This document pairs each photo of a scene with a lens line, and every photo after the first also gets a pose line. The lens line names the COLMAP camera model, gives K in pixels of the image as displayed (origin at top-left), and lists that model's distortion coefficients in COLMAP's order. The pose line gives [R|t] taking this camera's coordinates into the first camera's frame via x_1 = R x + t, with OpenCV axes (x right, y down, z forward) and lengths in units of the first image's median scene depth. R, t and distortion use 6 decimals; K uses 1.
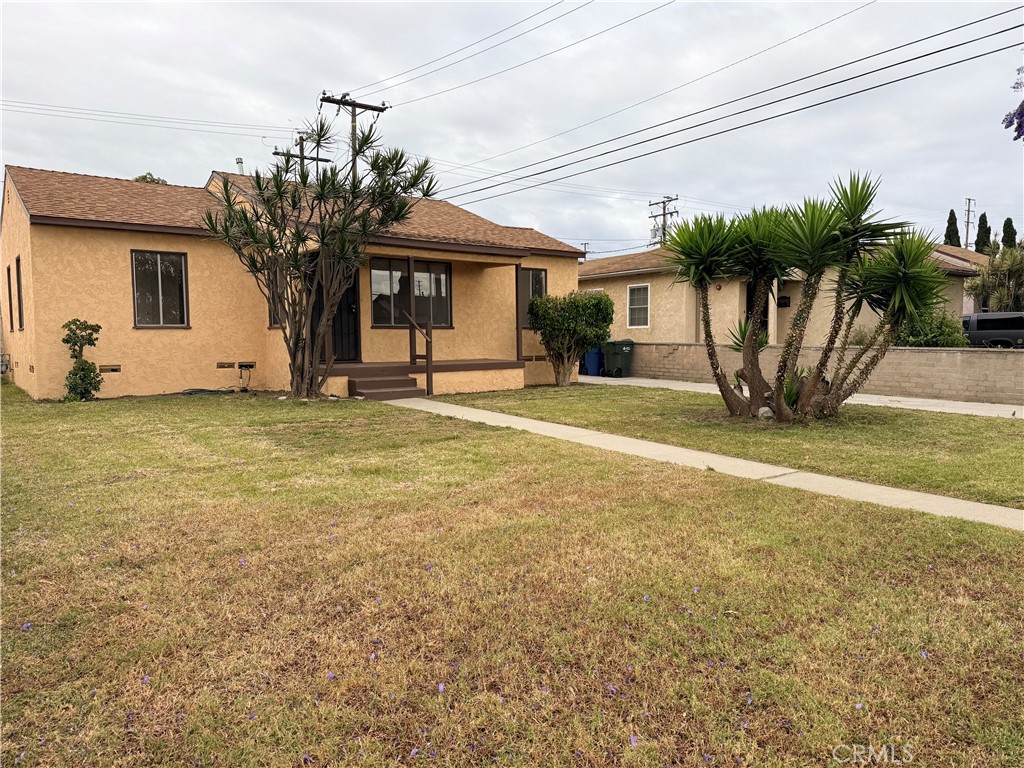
lens RADIAL K [[714.6, 0, 512.0], [0, 714.6, 384.0], [0, 0, 1]] dist [0.141818, -0.195081]
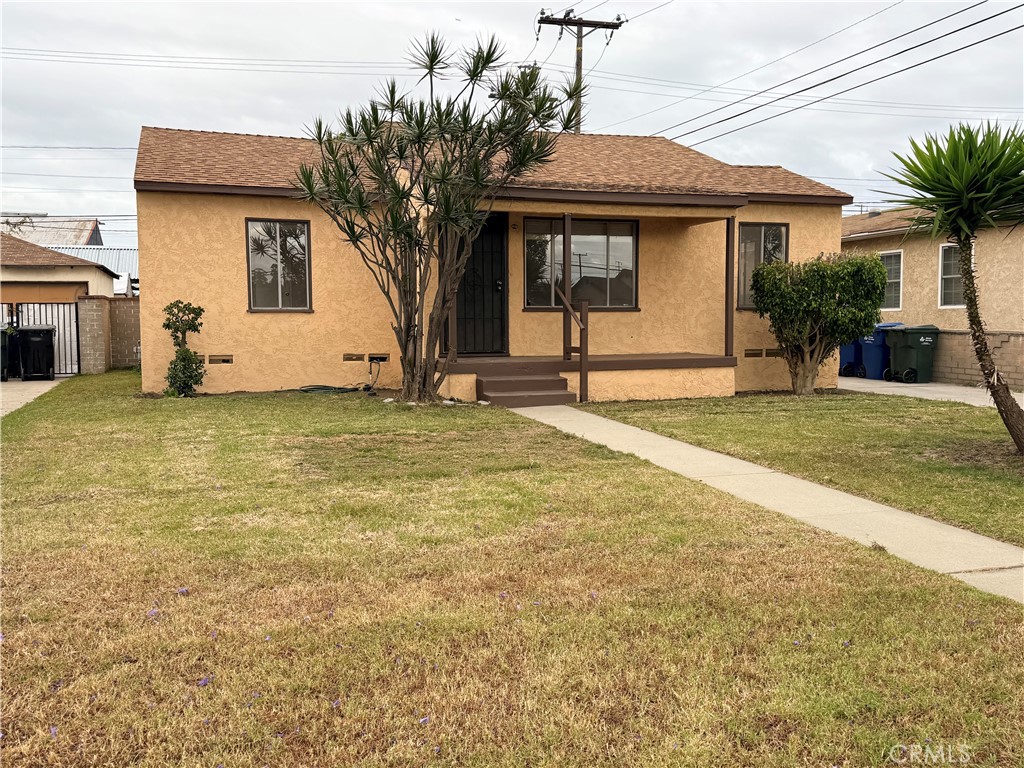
lens RADIAL K [[913.5, 0, 512.0], [0, 913.5, 384.0], [0, 0, 1]] dist [0.200354, -0.426504]
pose [[0.945055, 0.024663, -0.325980, 0.115226], [-0.023913, 0.999694, 0.006311, -0.006694], [0.326036, 0.001831, 0.945356, 0.086509]]
